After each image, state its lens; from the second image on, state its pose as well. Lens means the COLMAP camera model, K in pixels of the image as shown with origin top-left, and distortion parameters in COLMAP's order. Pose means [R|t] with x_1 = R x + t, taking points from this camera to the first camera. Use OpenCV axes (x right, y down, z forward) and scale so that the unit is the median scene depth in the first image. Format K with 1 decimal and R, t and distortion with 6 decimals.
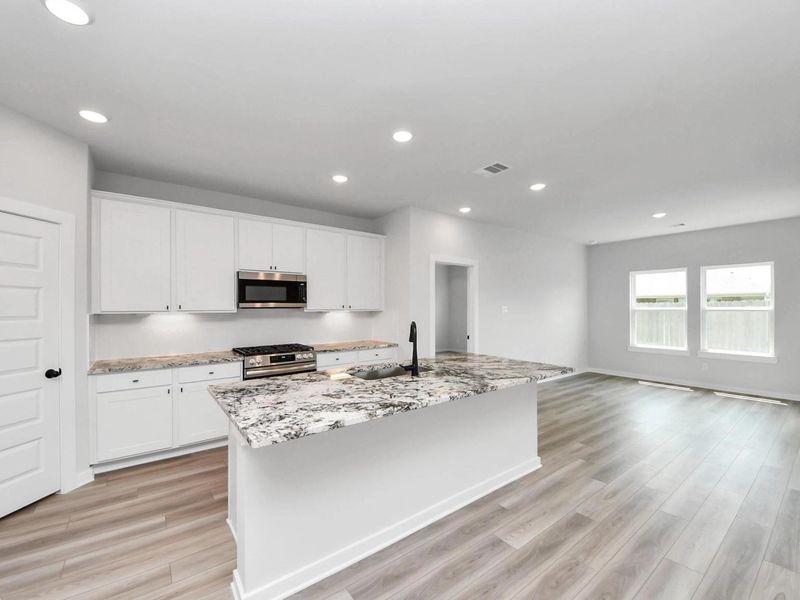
lens RADIAL K [[333.1, 0, 407.0], [0, 333.1, 304.0], [0, 0, 1]] dist [0.003593, -0.007192]
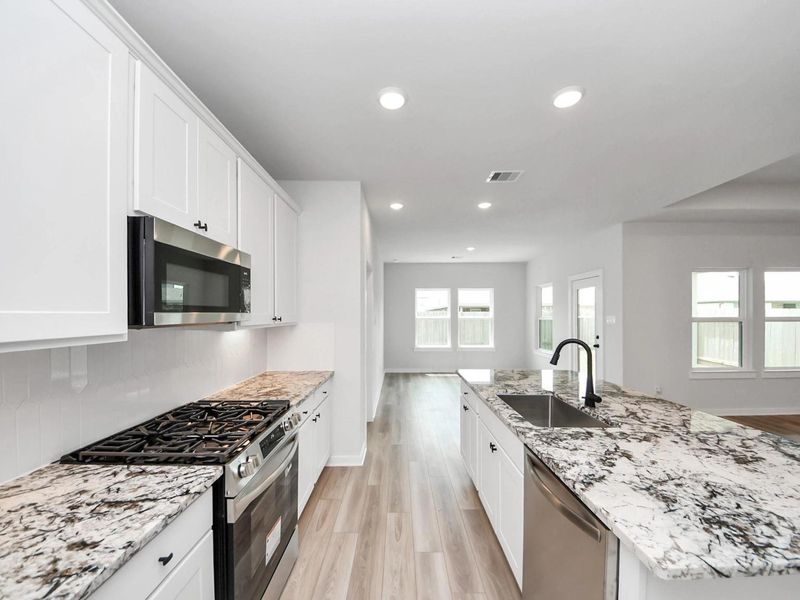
lens RADIAL K [[320.0, 0, 401.2], [0, 320.0, 312.6], [0, 0, 1]] dist [-0.001983, -0.000151]
pose [[0.593158, 0.009066, 0.805035, -0.600306], [-0.019250, 0.999810, 0.002923, -0.008264], [-0.804856, -0.017231, 0.593220, 0.604359]]
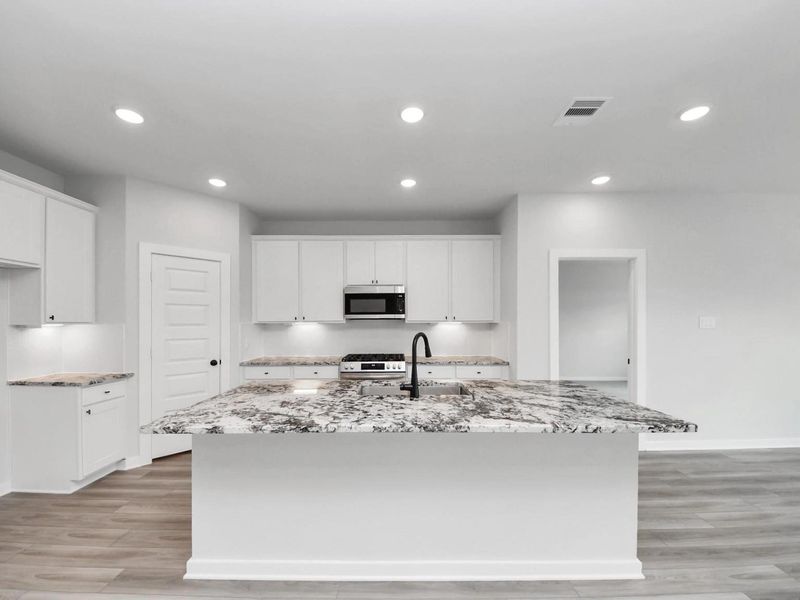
lens RADIAL K [[333.1, 0, 396.9], [0, 333.1, 321.2], [0, 0, 1]] dist [0.003593, -0.007192]
pose [[0.794555, -0.000729, -0.607191, 0.320445], [0.007094, 0.999942, 0.008083, 0.010744], [0.607150, -0.010729, 0.794515, 0.202404]]
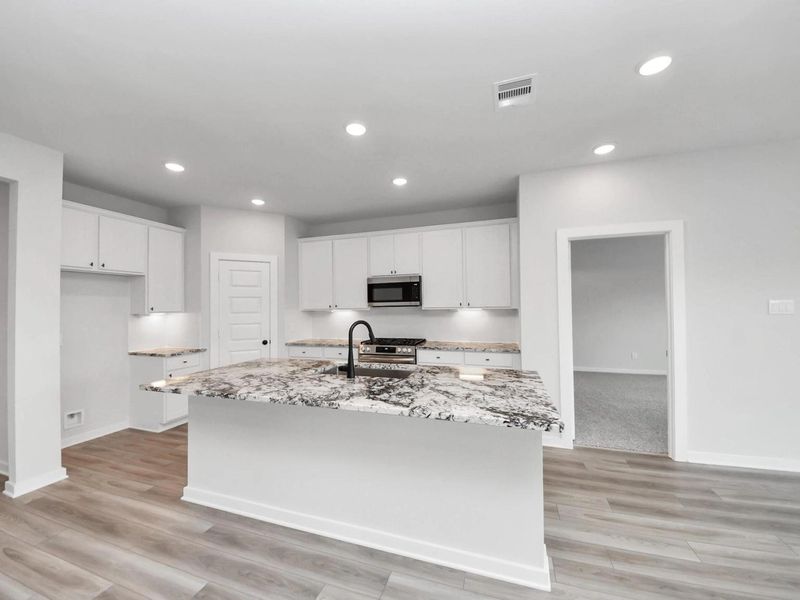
lens RADIAL K [[320.0, 0, 394.1], [0, 320.0, 300.8], [0, 0, 1]] dist [0.006472, -0.005708]
pose [[0.558713, -0.022156, -0.829065, 0.555675], [0.021521, 0.999694, -0.012212, 0.006643], [0.829081, -0.011019, 0.559019, 0.390227]]
